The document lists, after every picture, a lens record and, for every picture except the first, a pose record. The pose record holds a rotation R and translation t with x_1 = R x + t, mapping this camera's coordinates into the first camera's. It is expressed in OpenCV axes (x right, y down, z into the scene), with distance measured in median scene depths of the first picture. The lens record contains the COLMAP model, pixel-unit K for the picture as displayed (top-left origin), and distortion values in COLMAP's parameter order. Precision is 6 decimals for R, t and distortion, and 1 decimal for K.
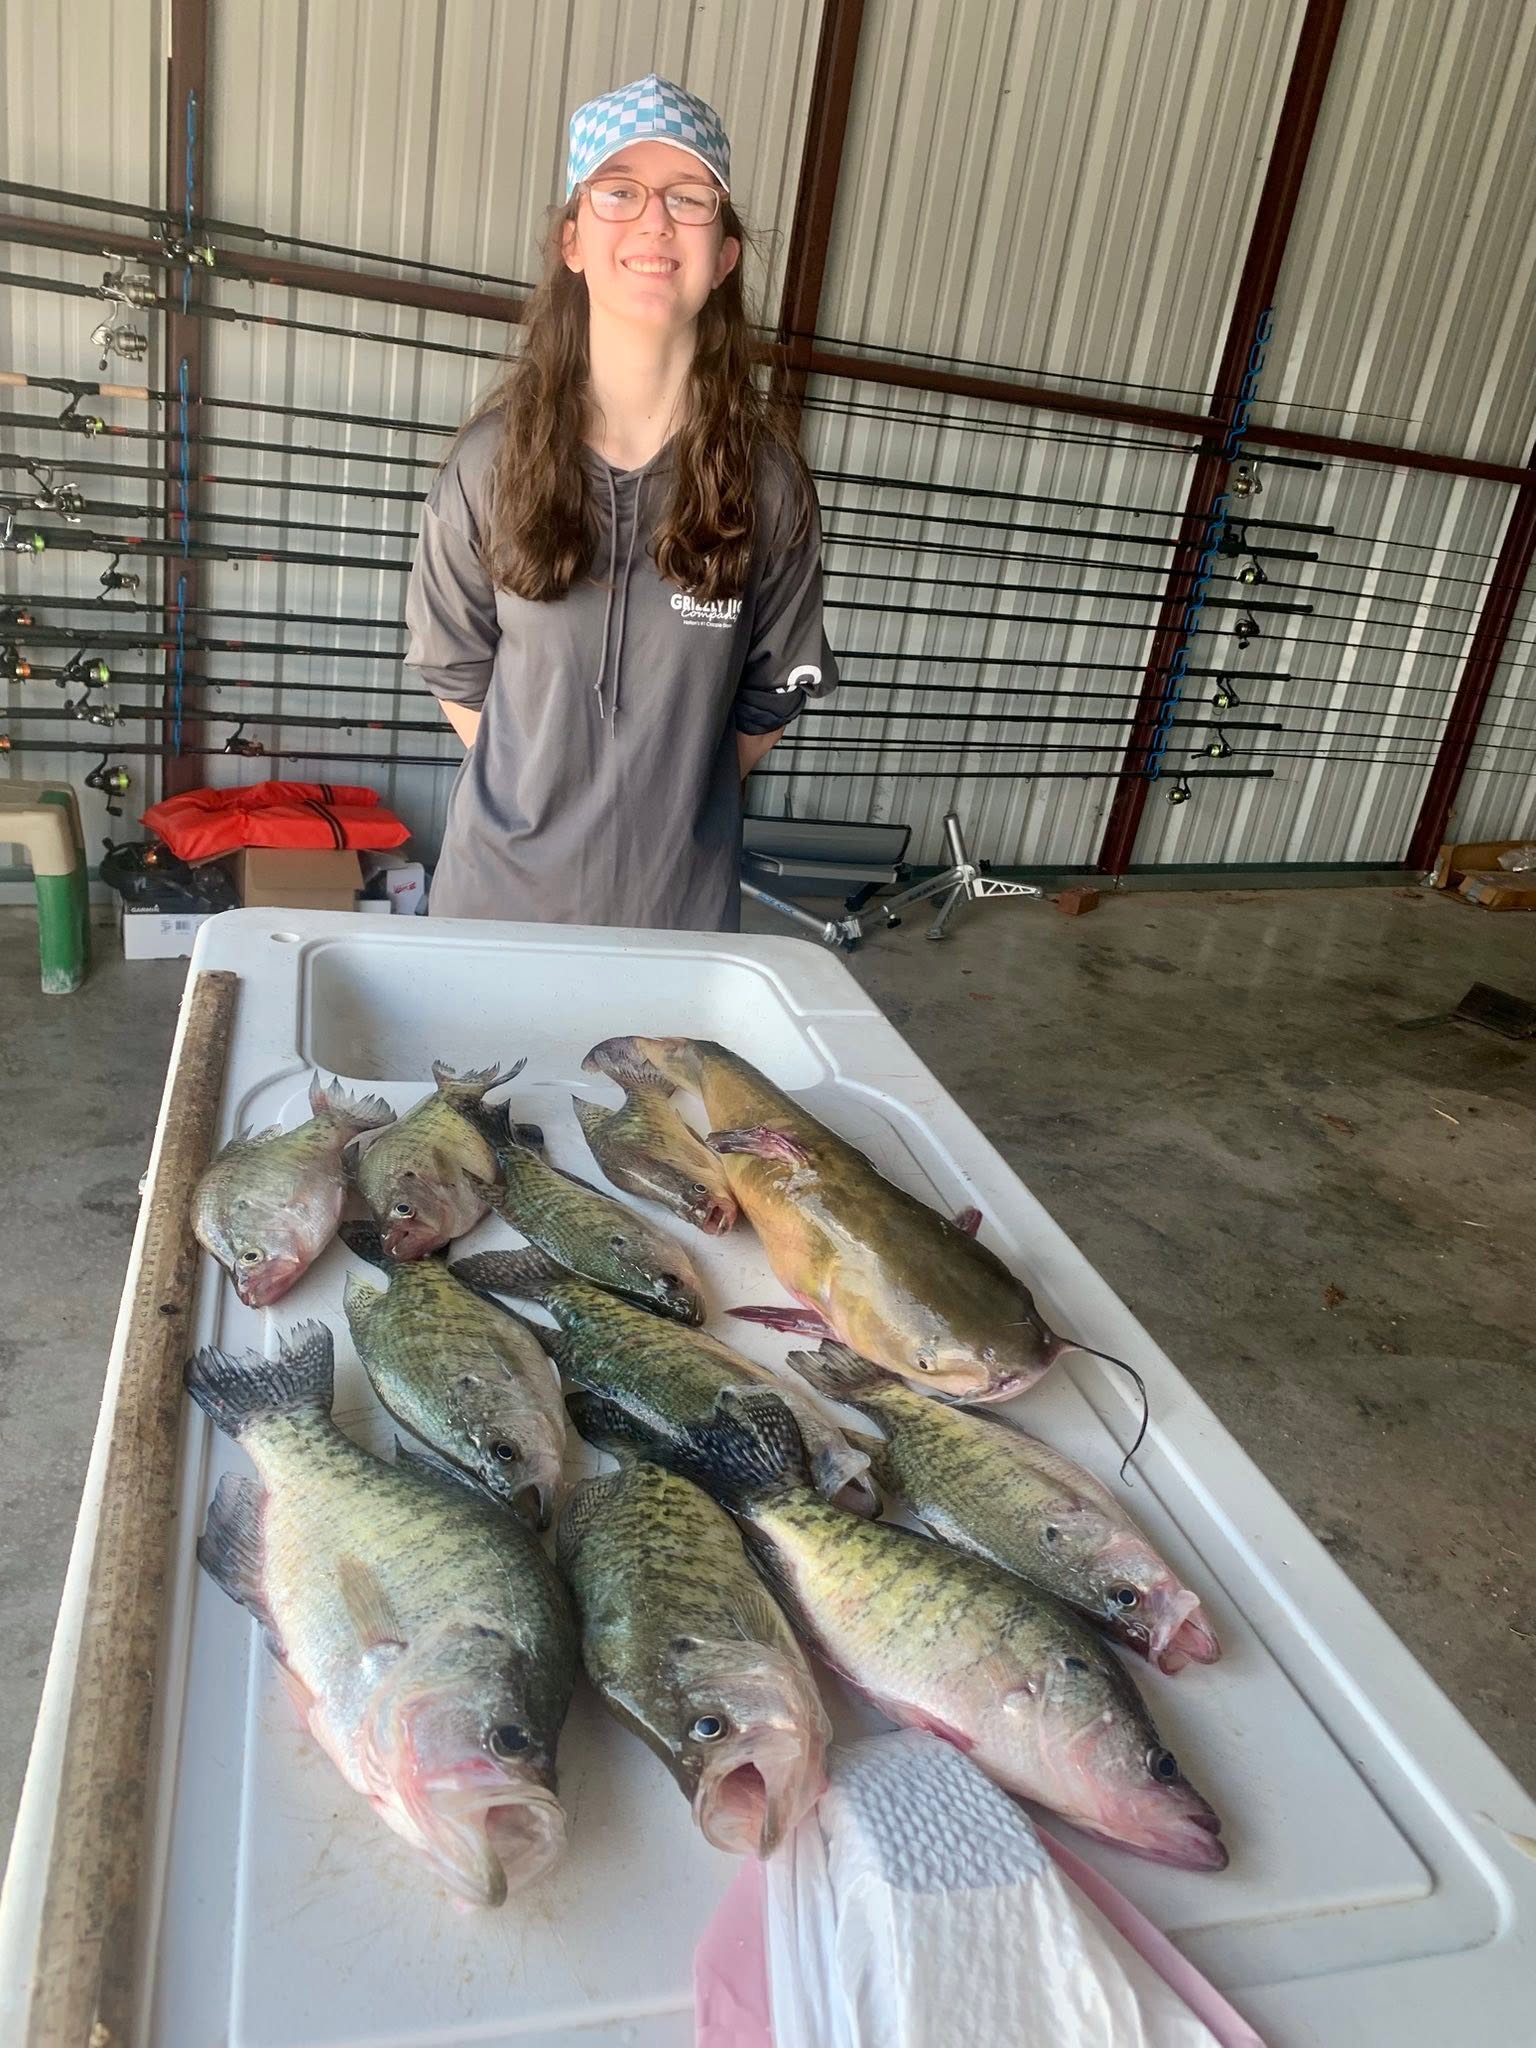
lens RADIAL K [[1566.5, 0, 768.0], [0, 1566.5, 1024.0], [0, 0, 1]] dist [0.006477, -0.002425]
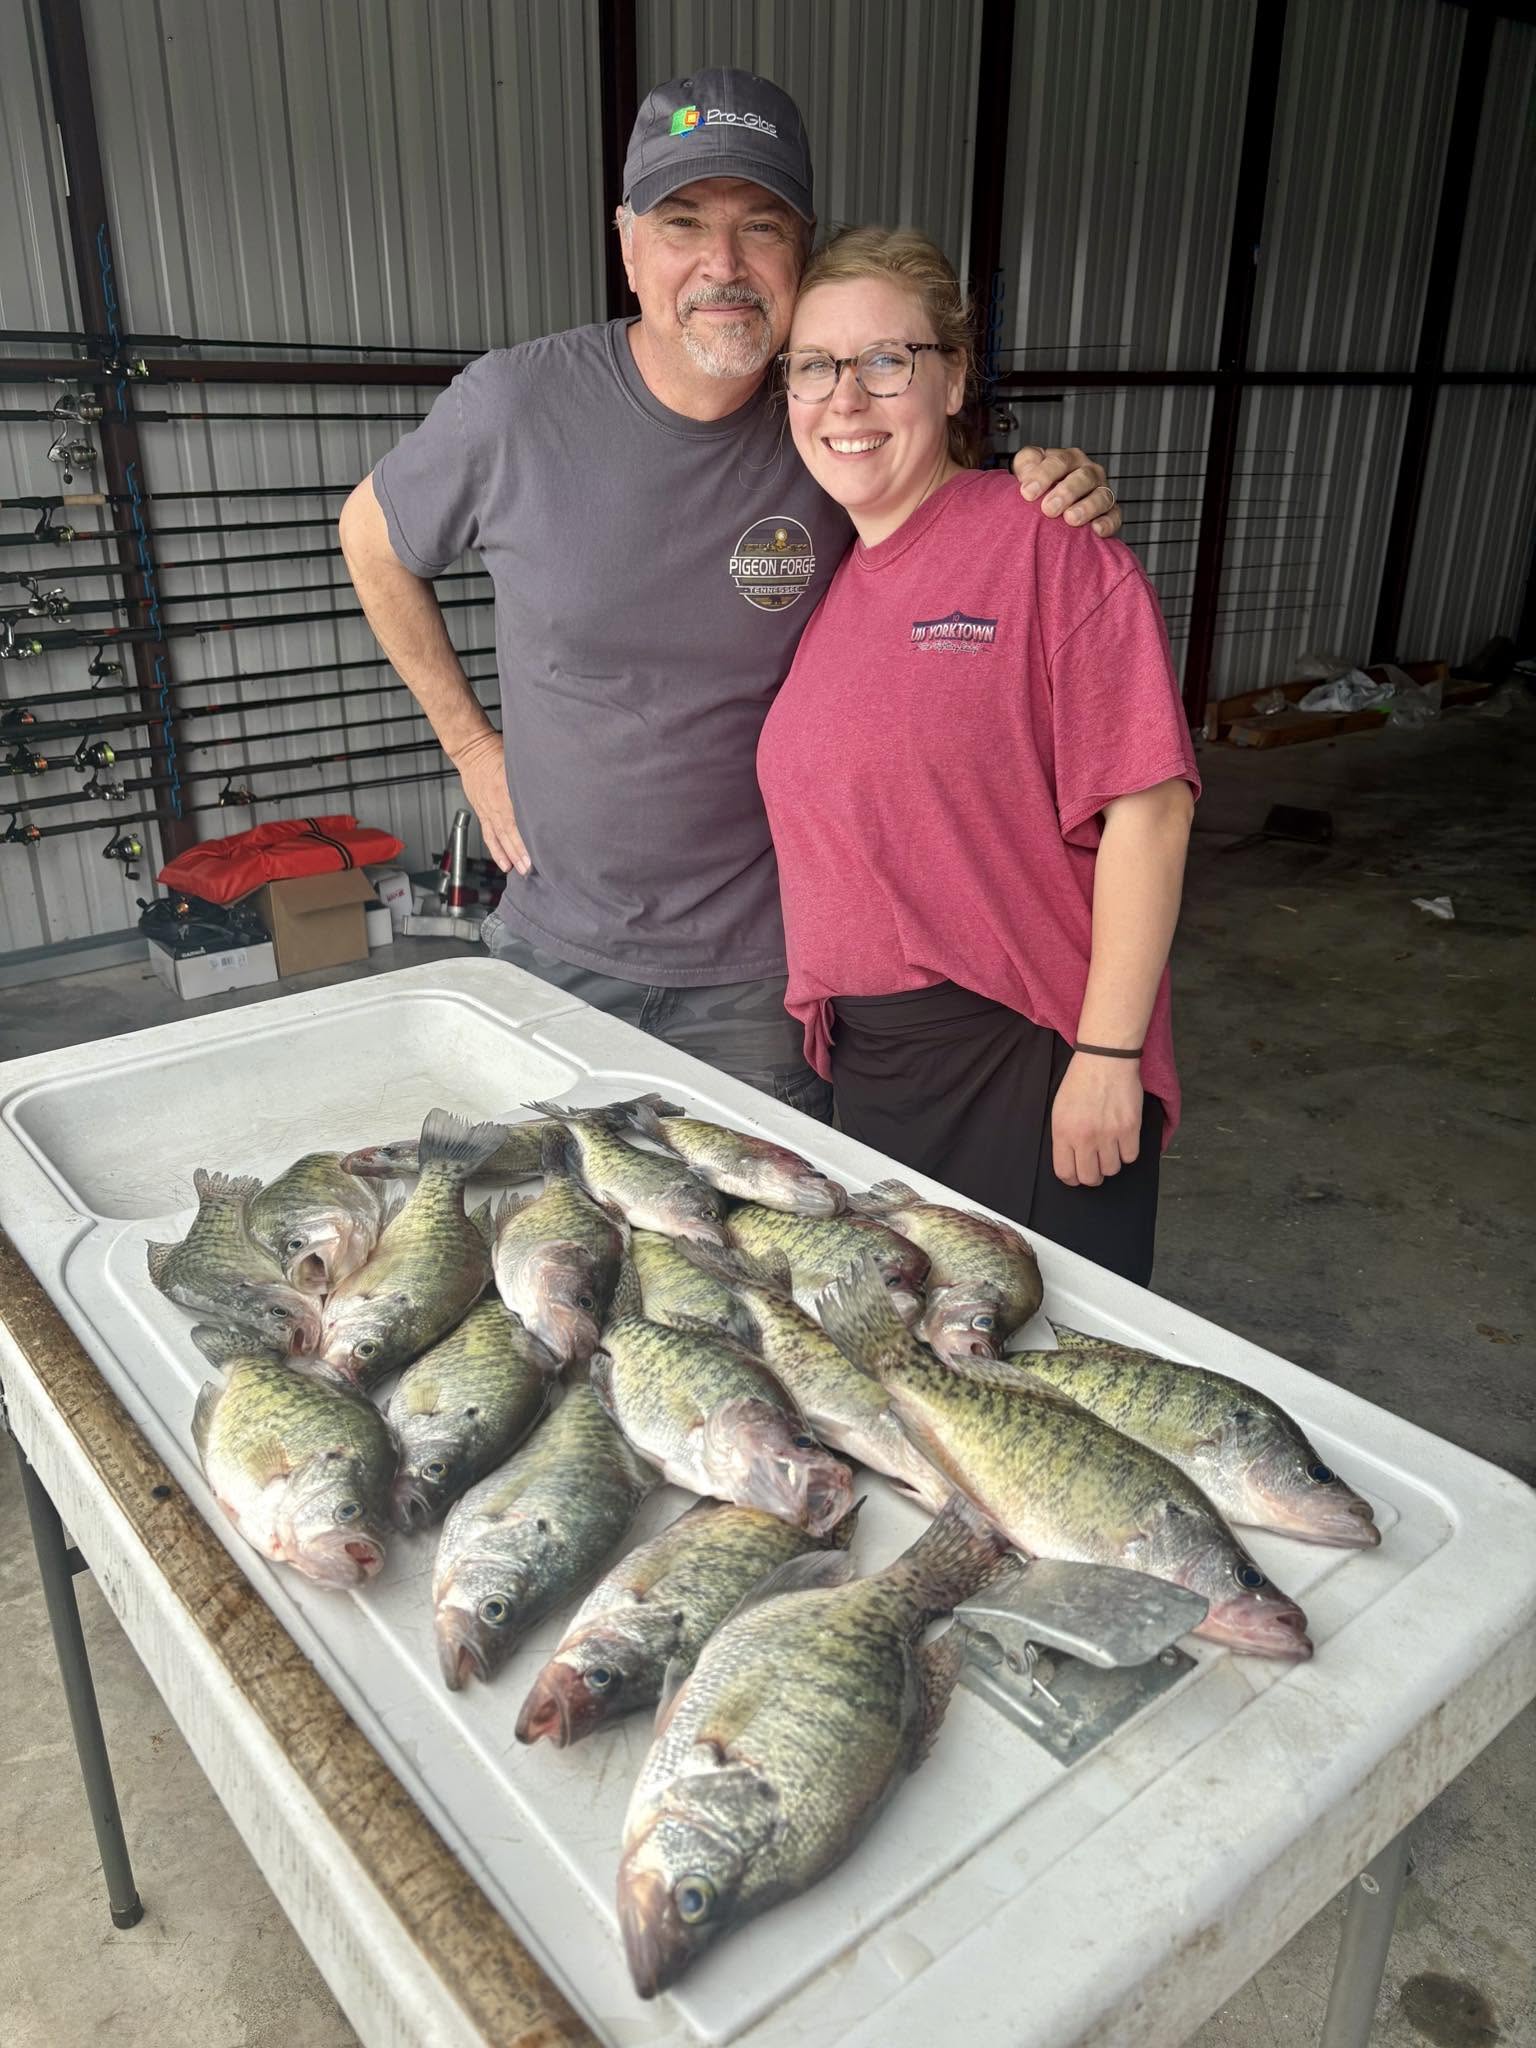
lens RADIAL K [[1537.4, 0, 768.0], [0, 1537.4, 1024.0], [0, 0, 1]] dist [-0.028105, 0.091129]
pose [[0.967886, -0.213383, 0.132907, -0.149149], [0.211841, 0.976963, 0.025807, 0.034128], [-0.135352, 0.003177, 0.990793, -0.138921]]
